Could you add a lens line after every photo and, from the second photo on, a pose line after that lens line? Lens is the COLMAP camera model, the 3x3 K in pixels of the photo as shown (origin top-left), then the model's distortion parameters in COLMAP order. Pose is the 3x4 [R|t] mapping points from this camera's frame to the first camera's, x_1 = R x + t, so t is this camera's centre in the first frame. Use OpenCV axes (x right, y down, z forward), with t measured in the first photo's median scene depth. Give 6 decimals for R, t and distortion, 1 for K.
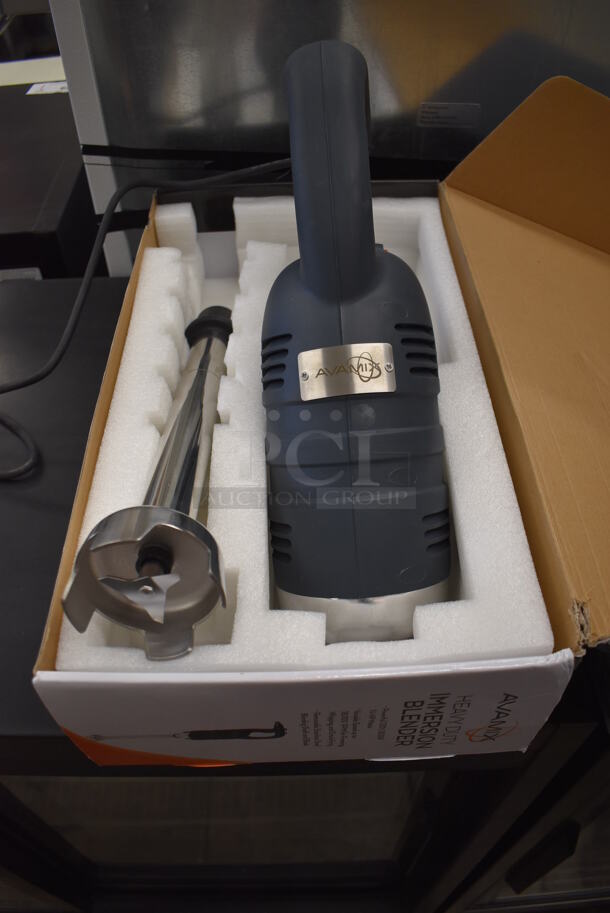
lens RADIAL K [[716.8, 0, 307.3], [0, 716.8, 455.6], [0, 0, 1]] dist [-0.117342, 0.018591]
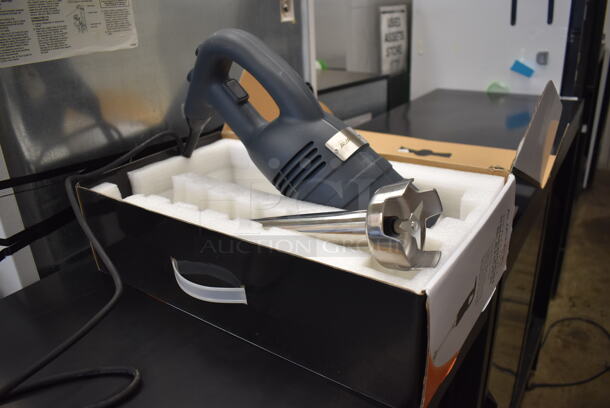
lens RADIAL K [[478.9, 0, 304.4], [0, 478.9, 202.8], [0, 0, 1]] dist [-0.117342, 0.018591]
pose [[0.580234, -0.329727, 0.744721, -0.988710], [0.645926, 0.743265, -0.174177, 0.146126], [-0.496094, 0.582097, 0.644247, 0.319331]]
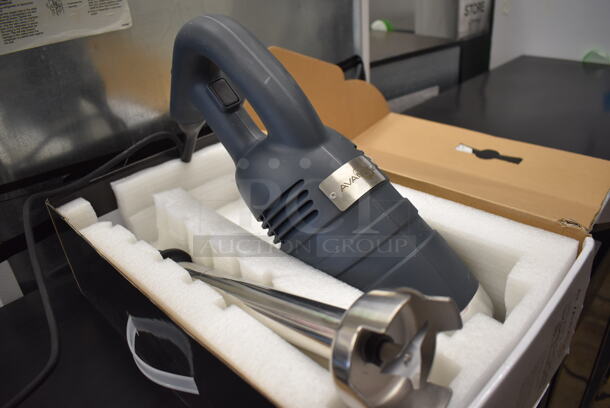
lens RADIAL K [[478.9, 0, 304.4], [0, 478.9, 204.4], [0, 0, 1]] dist [-0.117342, 0.018591]
pose [[0.707283, -0.371137, 0.601670, -0.567844], [0.578356, 0.793208, -0.190590, 0.038385], [-0.406515, 0.482781, 0.775673, 0.336795]]
